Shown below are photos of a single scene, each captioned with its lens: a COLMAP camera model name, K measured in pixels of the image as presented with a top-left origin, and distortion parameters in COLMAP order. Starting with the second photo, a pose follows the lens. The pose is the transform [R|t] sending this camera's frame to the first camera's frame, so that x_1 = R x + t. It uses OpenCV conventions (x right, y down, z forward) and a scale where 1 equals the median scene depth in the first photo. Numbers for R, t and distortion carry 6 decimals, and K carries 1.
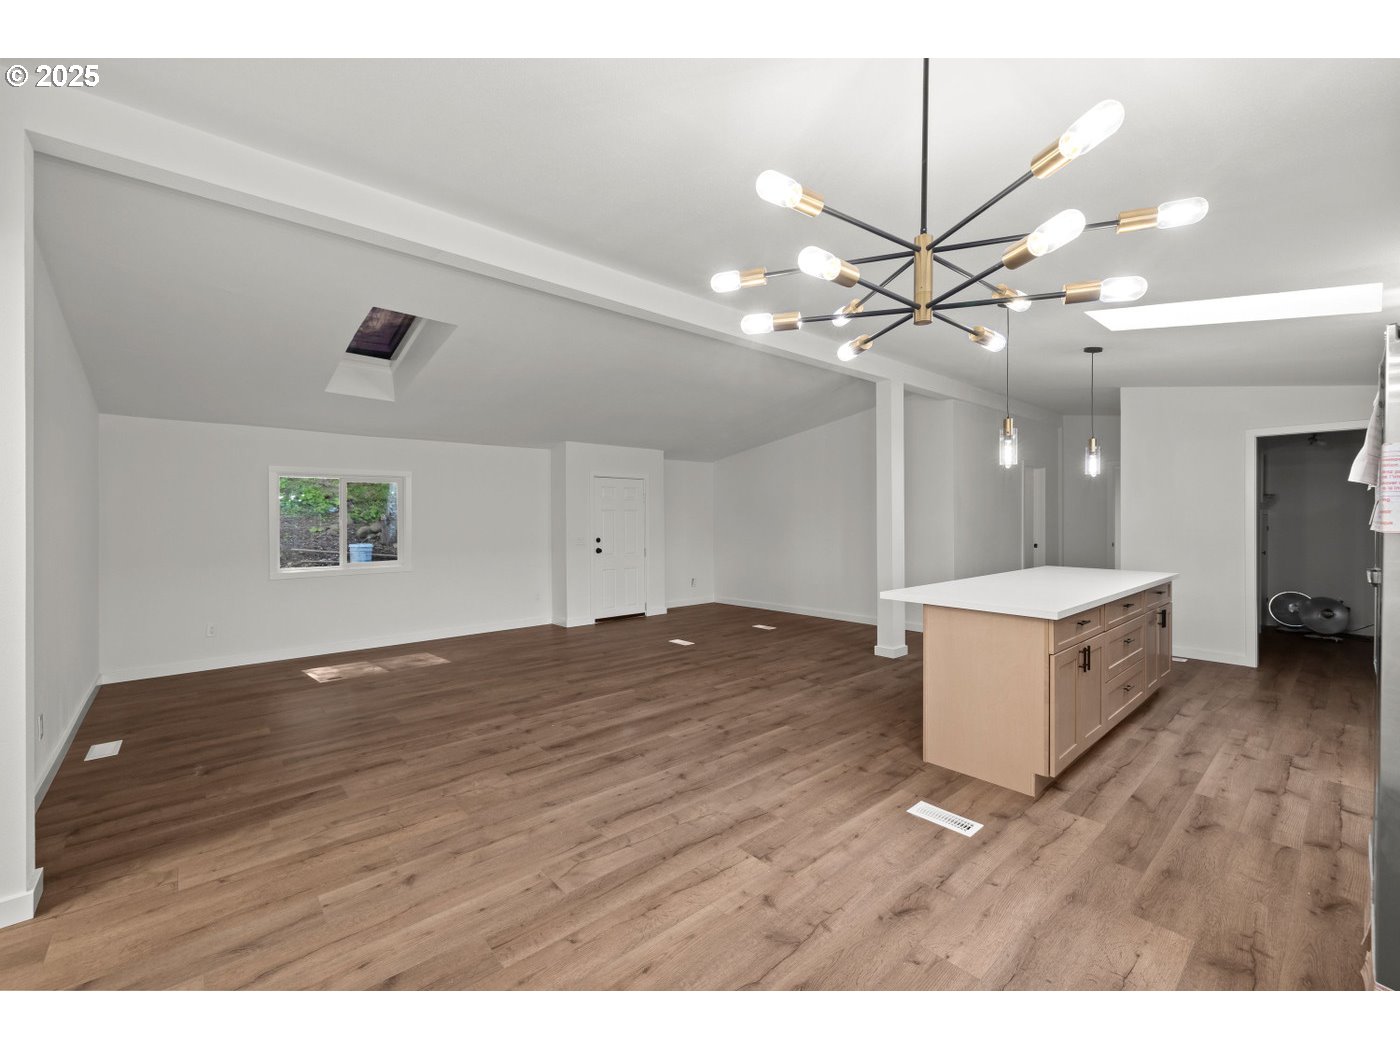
lens RADIAL K [[594.3, 0, 685.9], [0, 594.3, 522.5], [0, 0, 1]] dist [-0.002763, -0.000744]
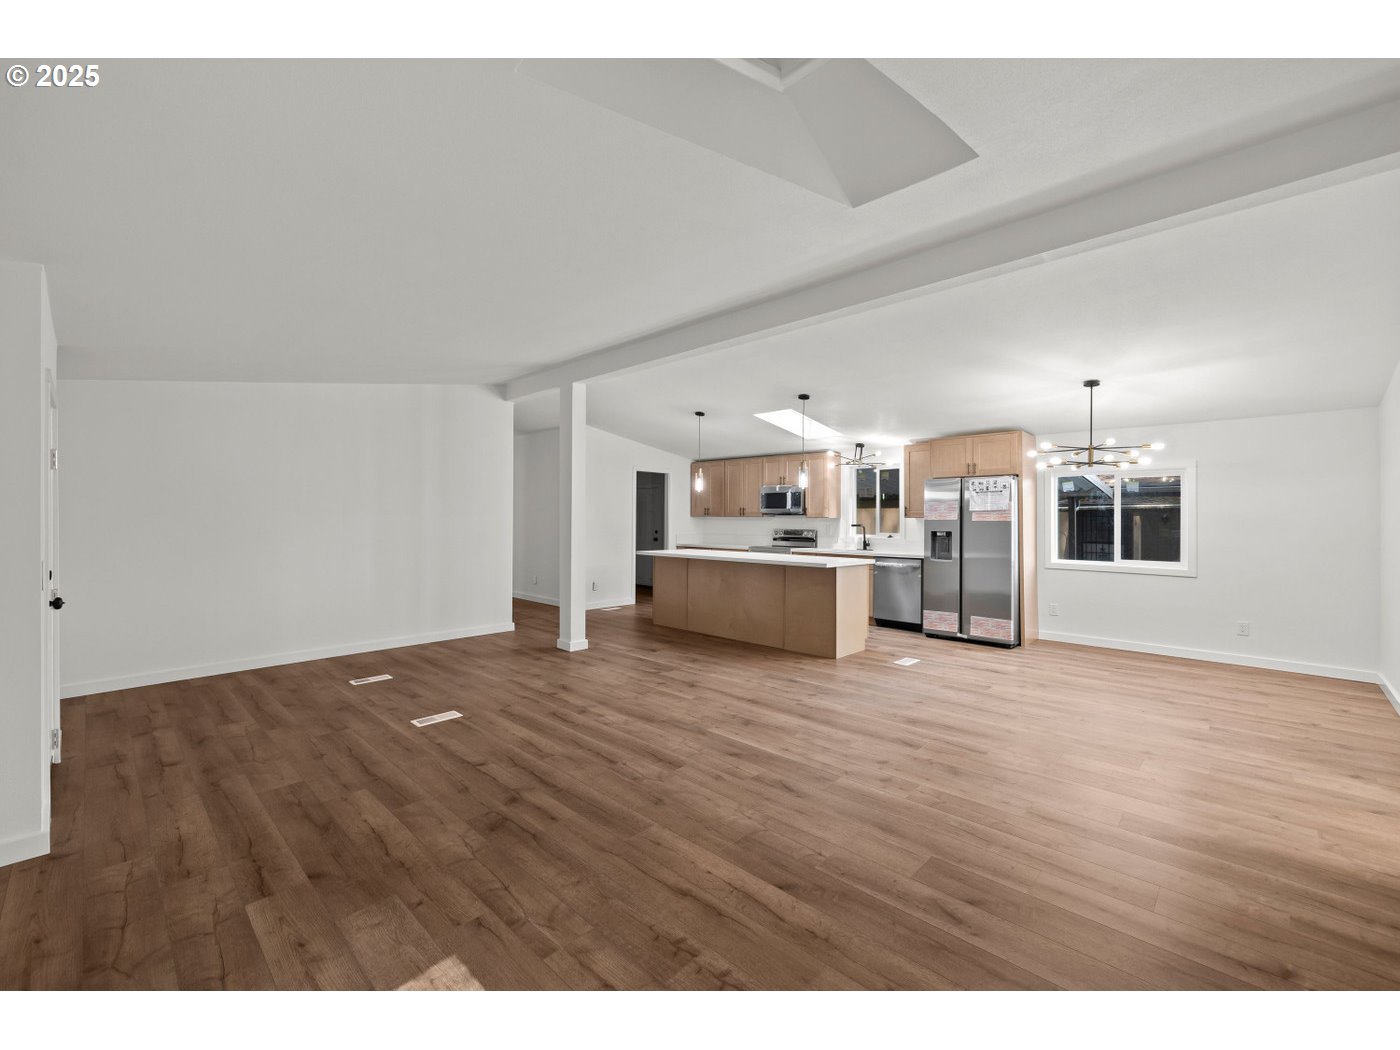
lens RADIAL K [[594.3, 0, 711.7], [0, 594.3, 519.1], [0, 0, 1]] dist [-0.002763, -0.000744]
pose [[-0.107633, 0.000970, 0.994190, -1.094971], [0.005773, 0.999983, -0.000351, -0.001659], [-0.994174, 0.005702, -0.107637, 1.338656]]
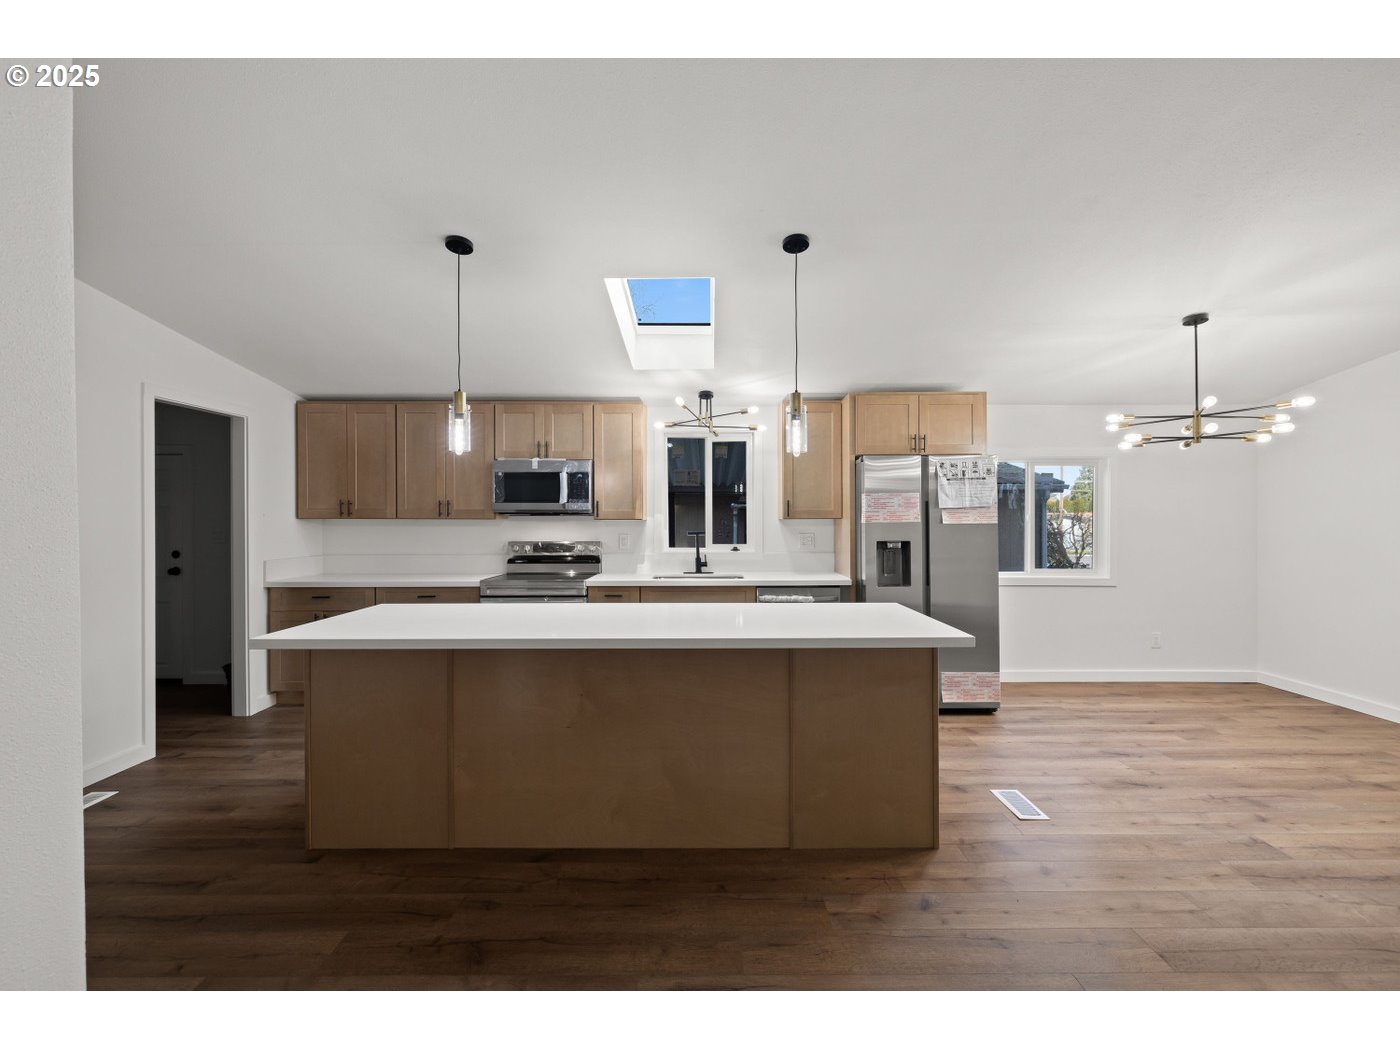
lens RADIAL K [[594.3, 0, 706.3], [0, 594.3, 518.1], [0, 0, 1]] dist [-0.002763, -0.000744]
pose [[-0.757804, 0.004262, 0.652469, 0.117457], [0.010928, 0.999921, 0.006162, -0.014128], [-0.652391, 0.011800, -0.757791, 1.518826]]
